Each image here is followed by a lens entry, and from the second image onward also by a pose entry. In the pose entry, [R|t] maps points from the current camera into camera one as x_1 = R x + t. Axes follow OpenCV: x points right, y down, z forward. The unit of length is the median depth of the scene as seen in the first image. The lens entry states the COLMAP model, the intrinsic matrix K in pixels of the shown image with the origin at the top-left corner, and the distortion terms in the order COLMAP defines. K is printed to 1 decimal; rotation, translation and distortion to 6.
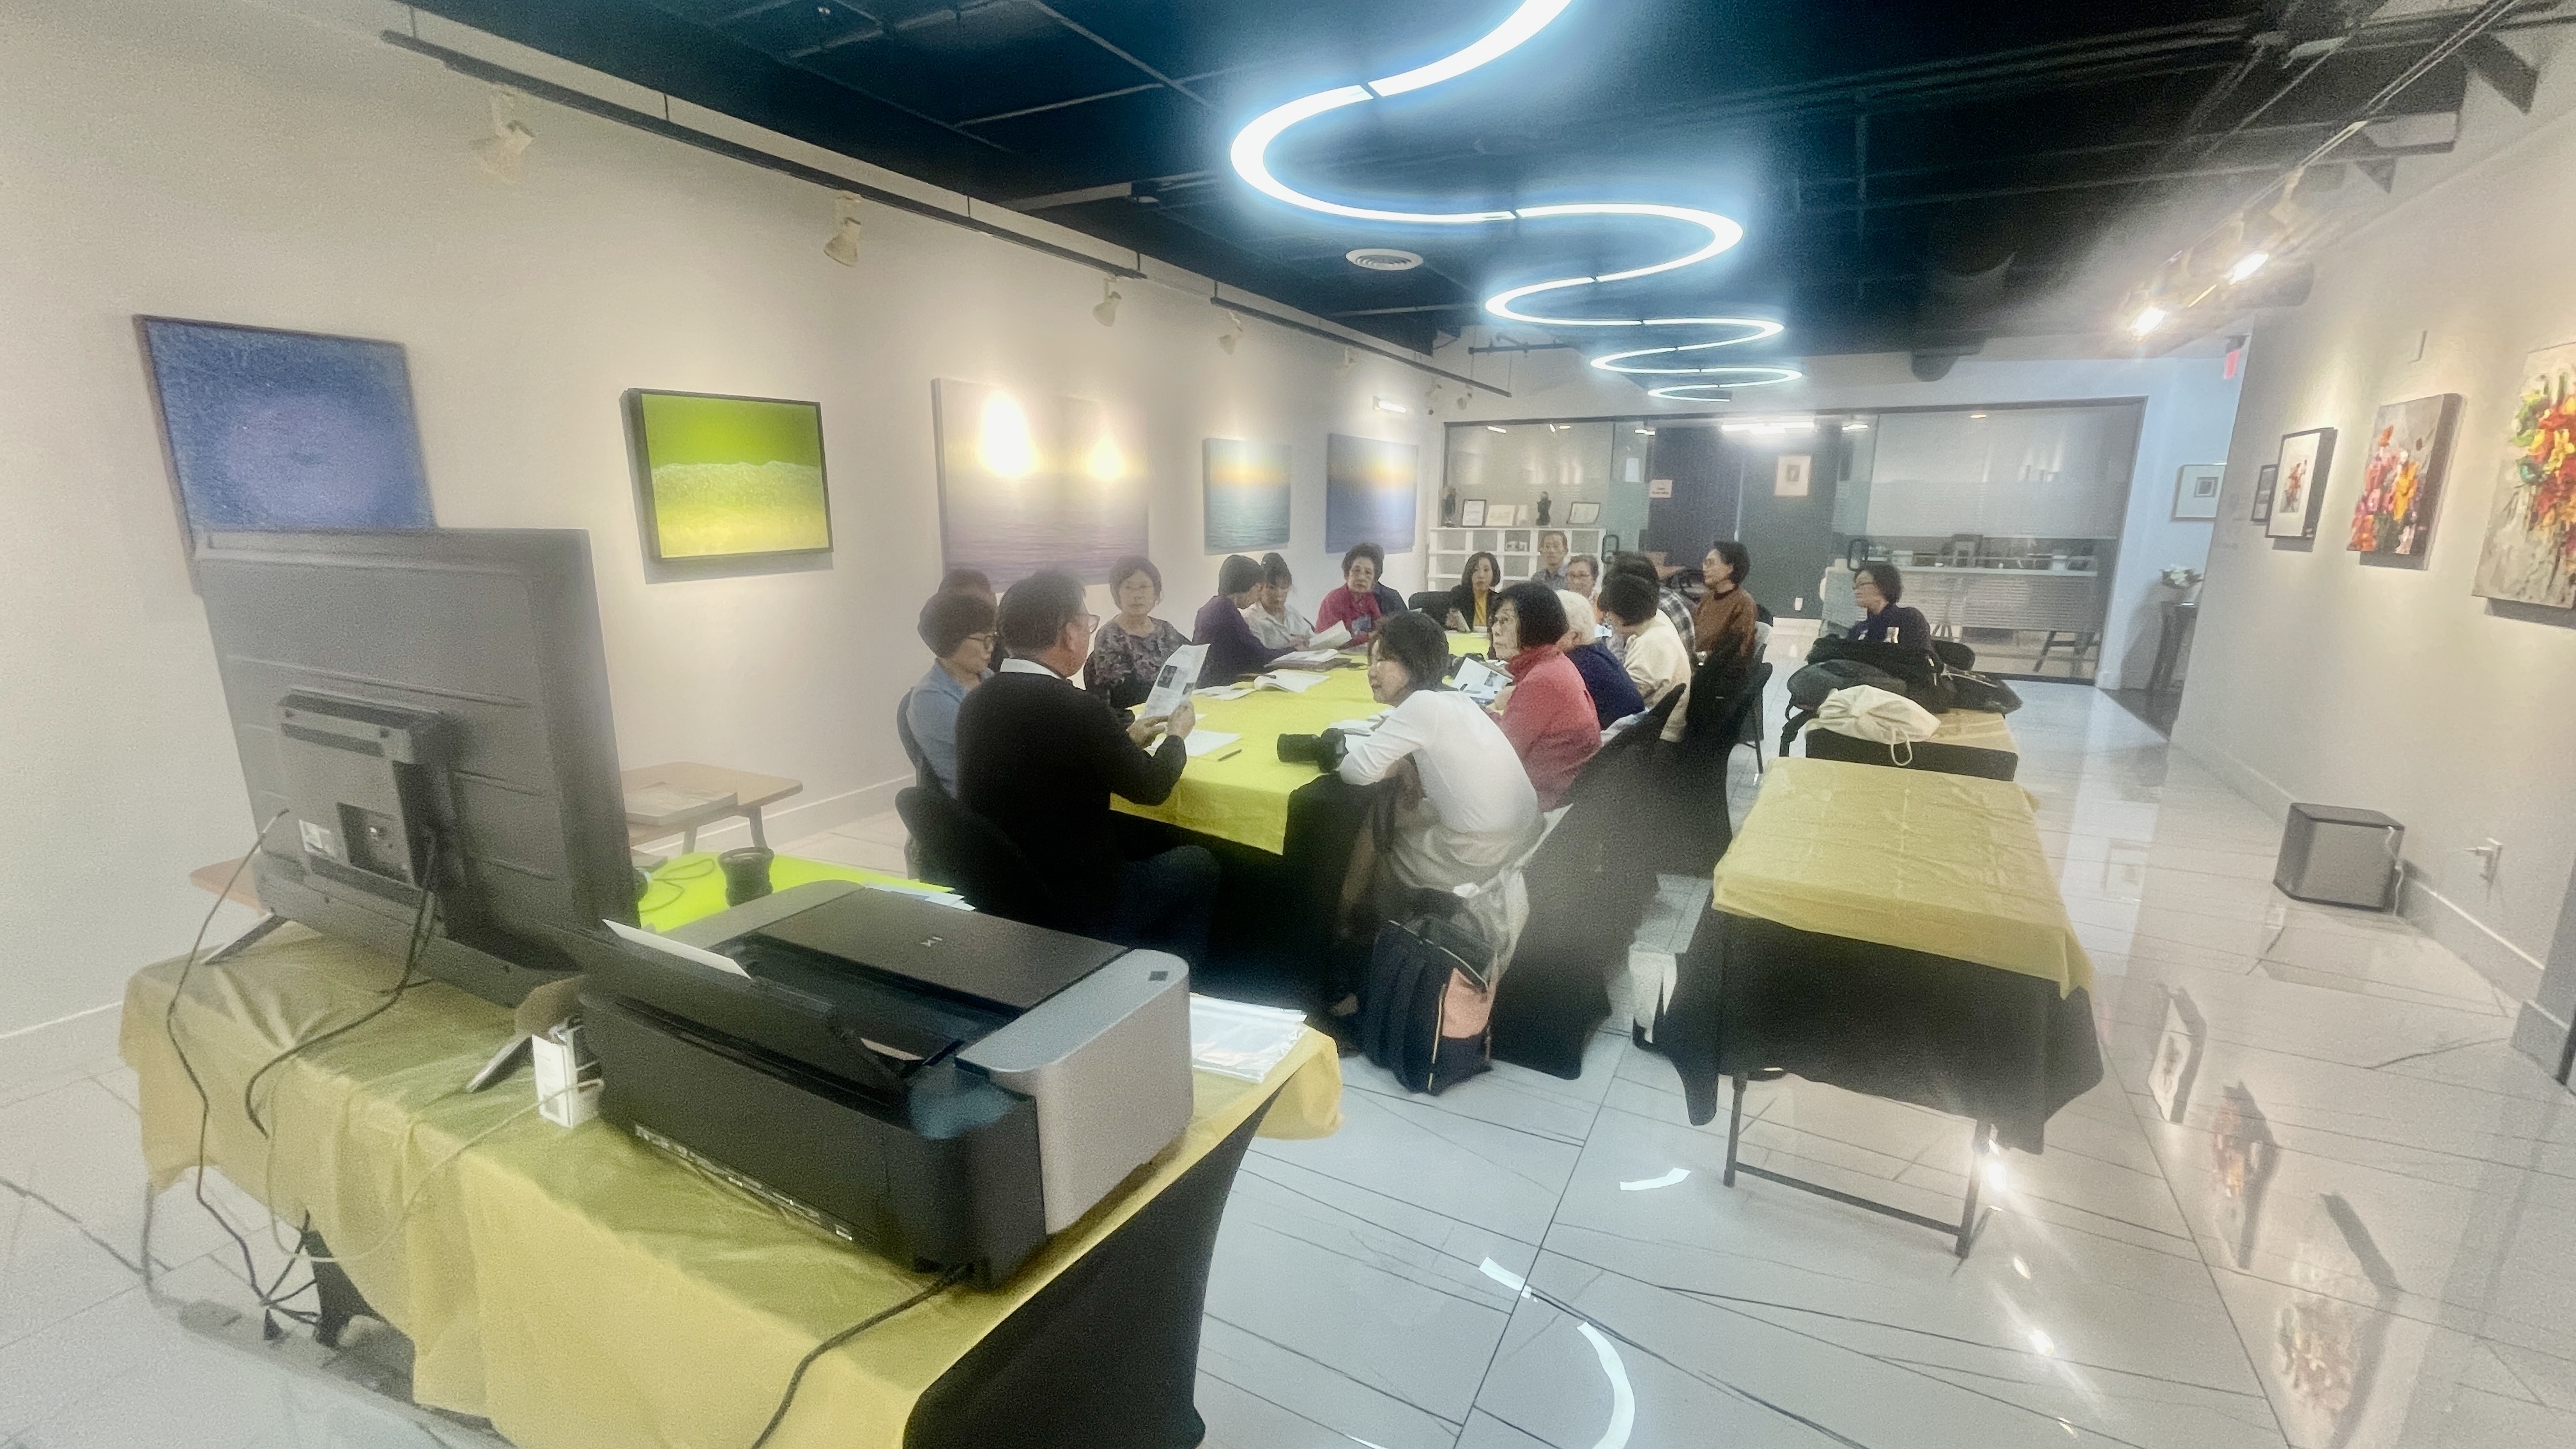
lens RADIAL K [[1039.7, 0, 1288.7], [0, 1039.7, 733.6], [0, 0, 1]] dist [-0.005914, 0.002446]
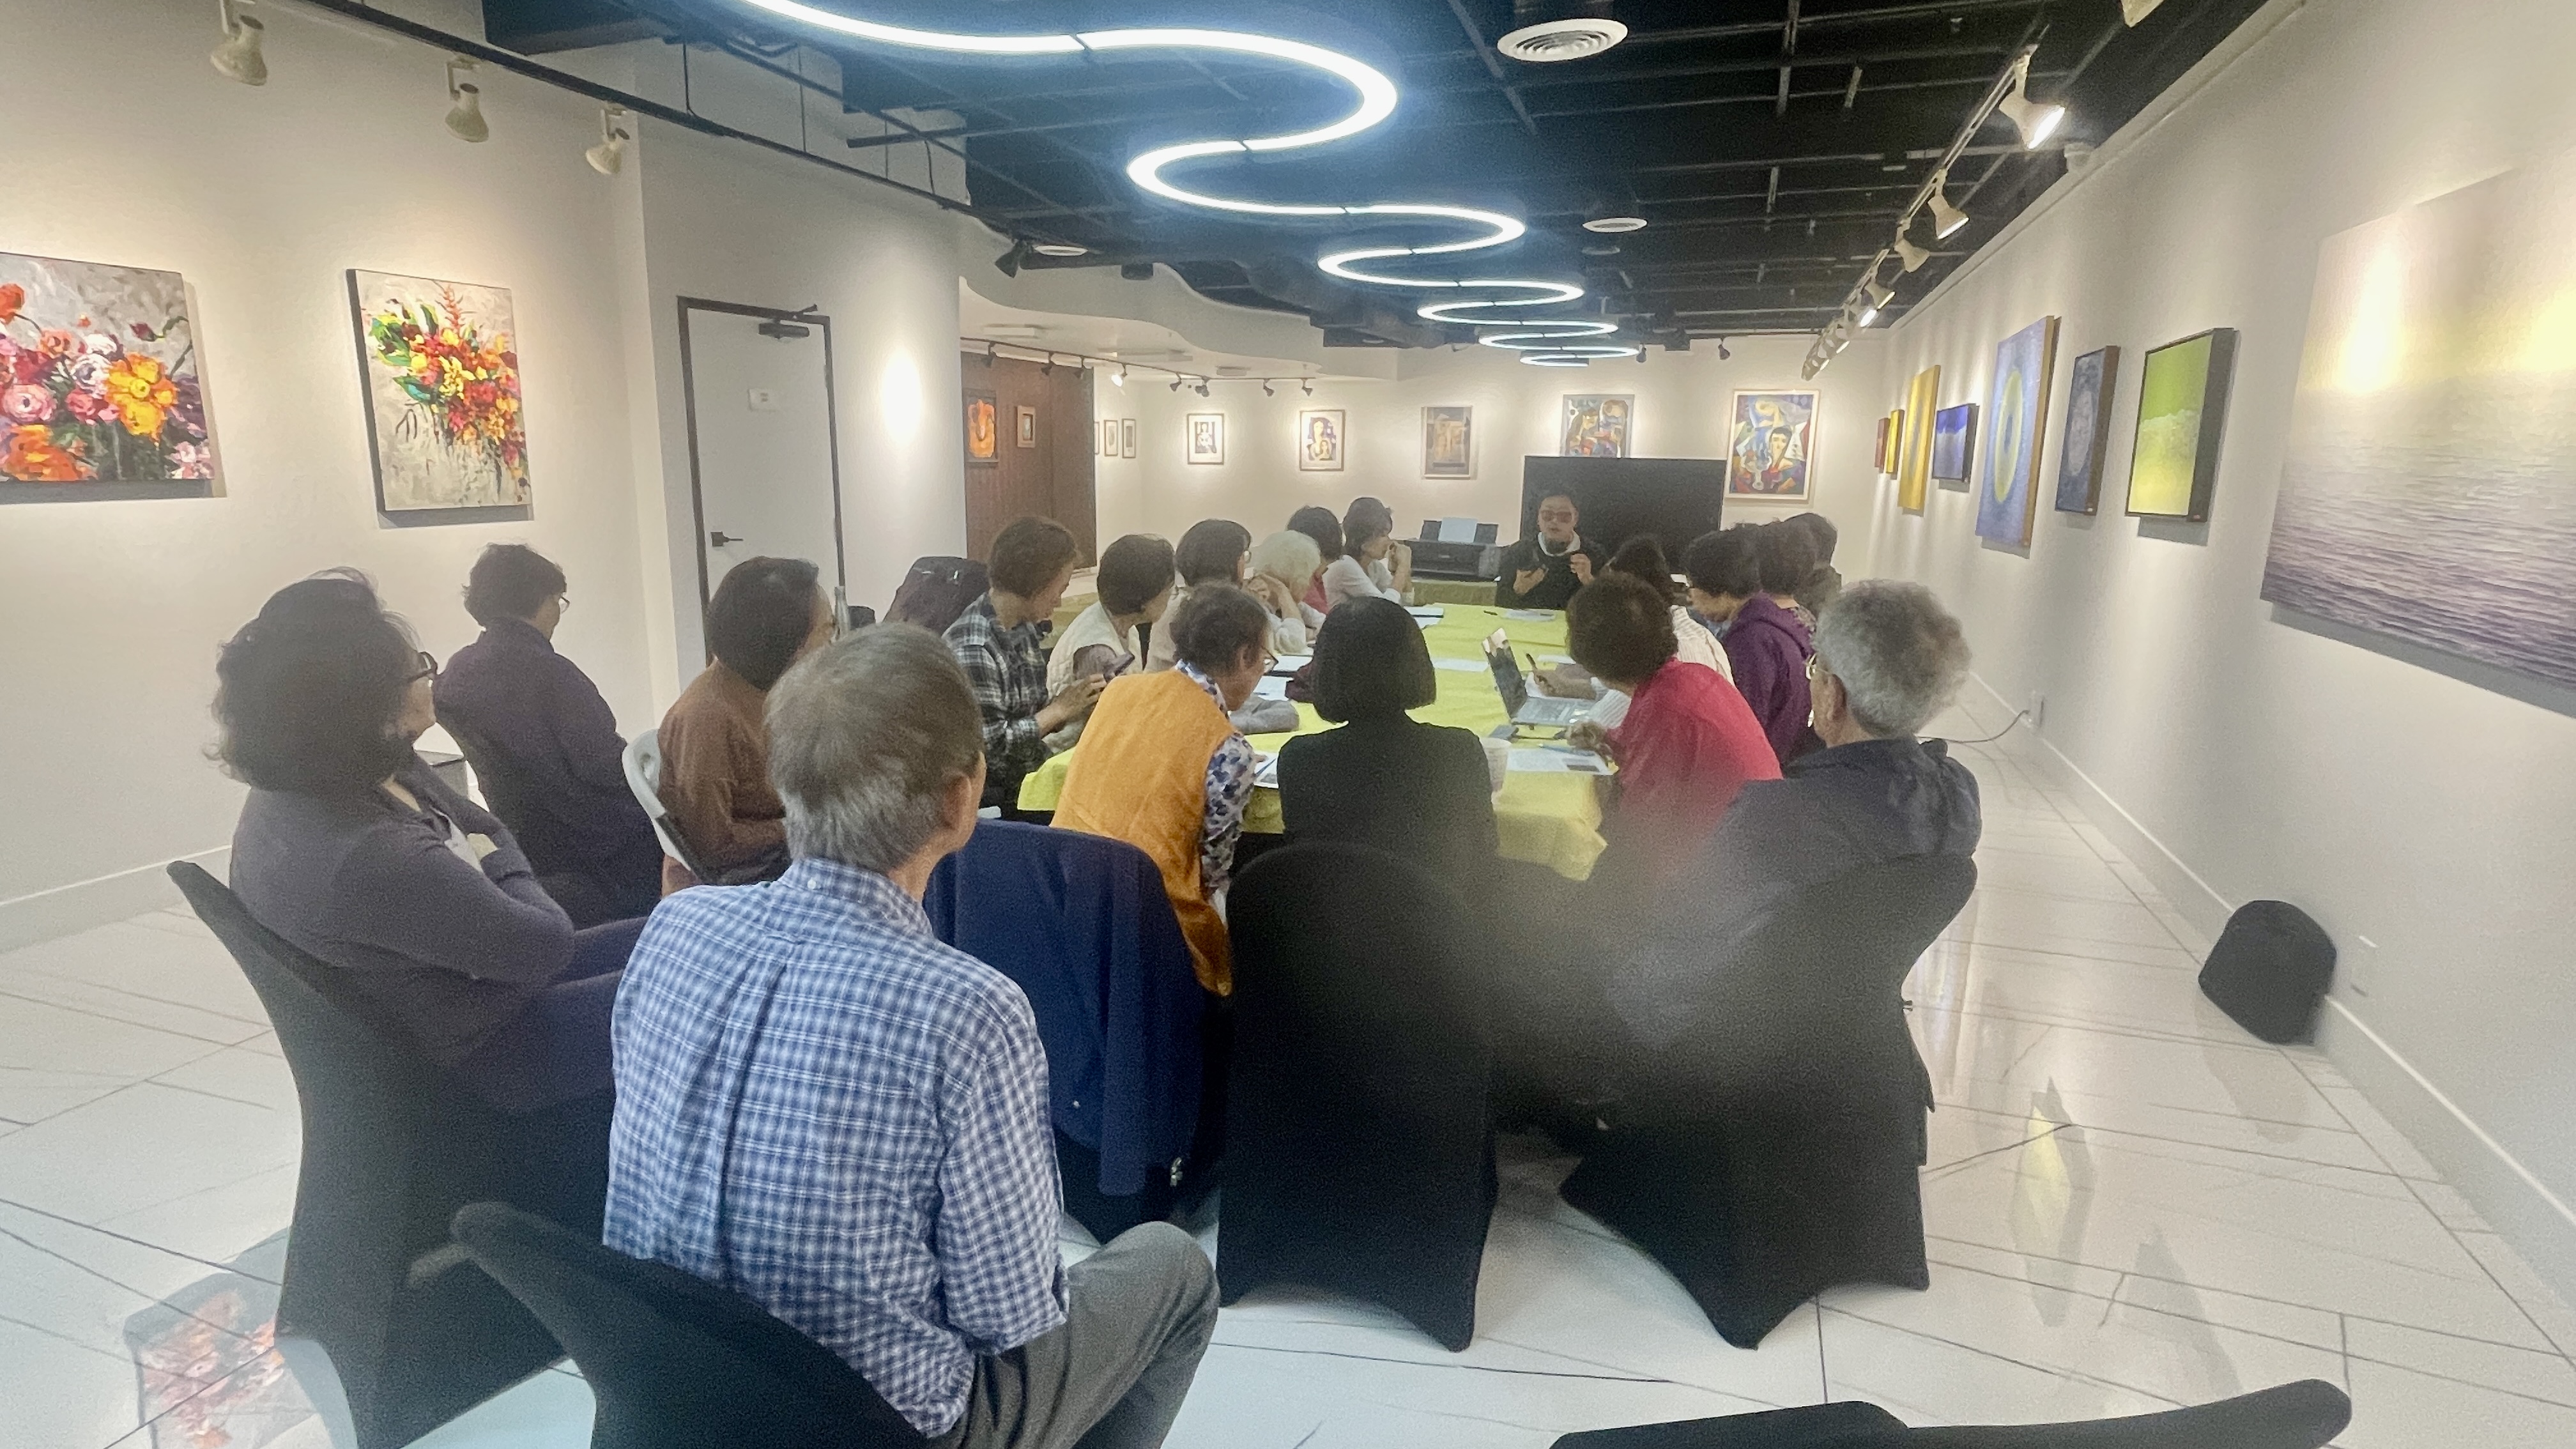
lens RADIAL K [[1300.1, 0, 1274.2], [0, 1300.1, 735.7], [0, 0, 1]] dist [-0.003371, 0.002126]
pose [[-0.987331, 0.013123, -0.158131, 0.397369], [-0.054581, 0.907673, 0.416113, -0.406514], [0.148992, 0.419472, -0.895458, 1.885154]]
